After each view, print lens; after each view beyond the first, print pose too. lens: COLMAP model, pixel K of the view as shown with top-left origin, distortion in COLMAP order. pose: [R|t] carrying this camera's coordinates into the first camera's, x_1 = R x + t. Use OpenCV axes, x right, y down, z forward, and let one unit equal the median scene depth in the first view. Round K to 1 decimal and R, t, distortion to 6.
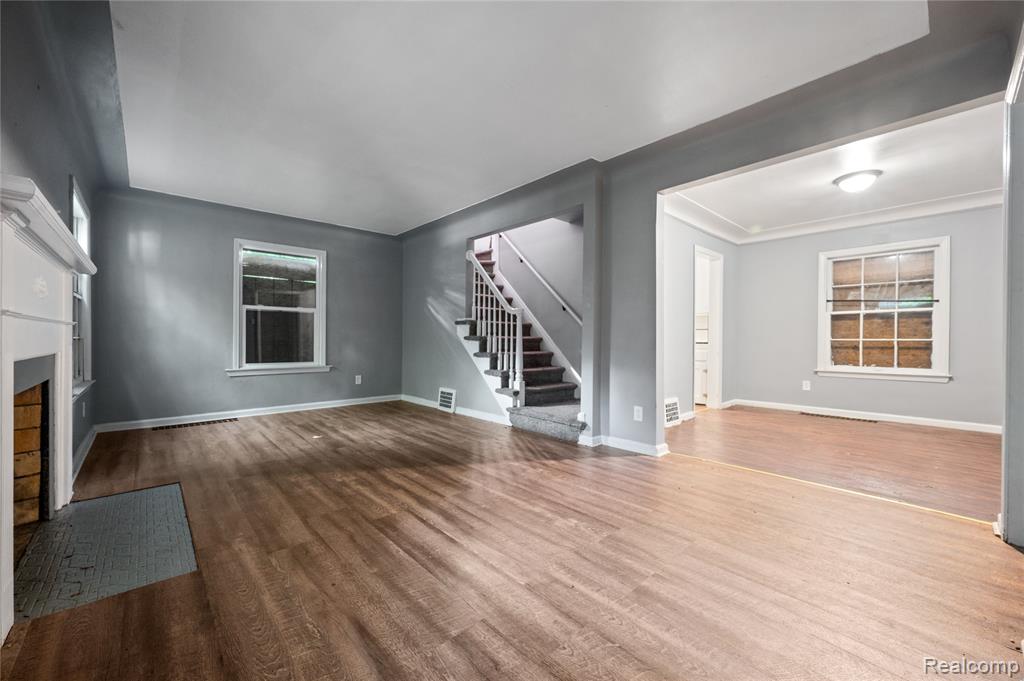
lens RADIAL K [[404.0, 0, 512.1], [0, 404.0, 339.3], [0, 0, 1]] dist [0.002662, -0.000362]
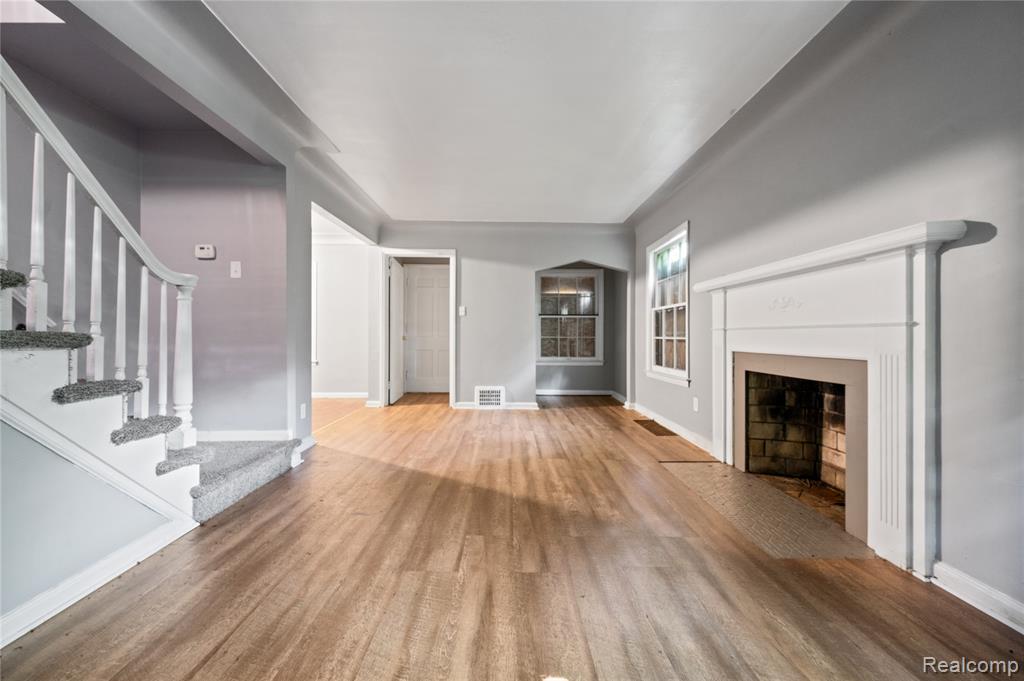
lens RADIAL K [[404.0, 0, 511.8], [0, 404.0, 336.1], [0, 0, 1]] dist [0.002662, -0.000362]
pose [[-0.747594, -0.008848, 0.664097, -0.942482], [-0.004518, 0.999956, 0.008238, -0.016141], [-0.664140, 0.003158, -0.747601, 1.787541]]
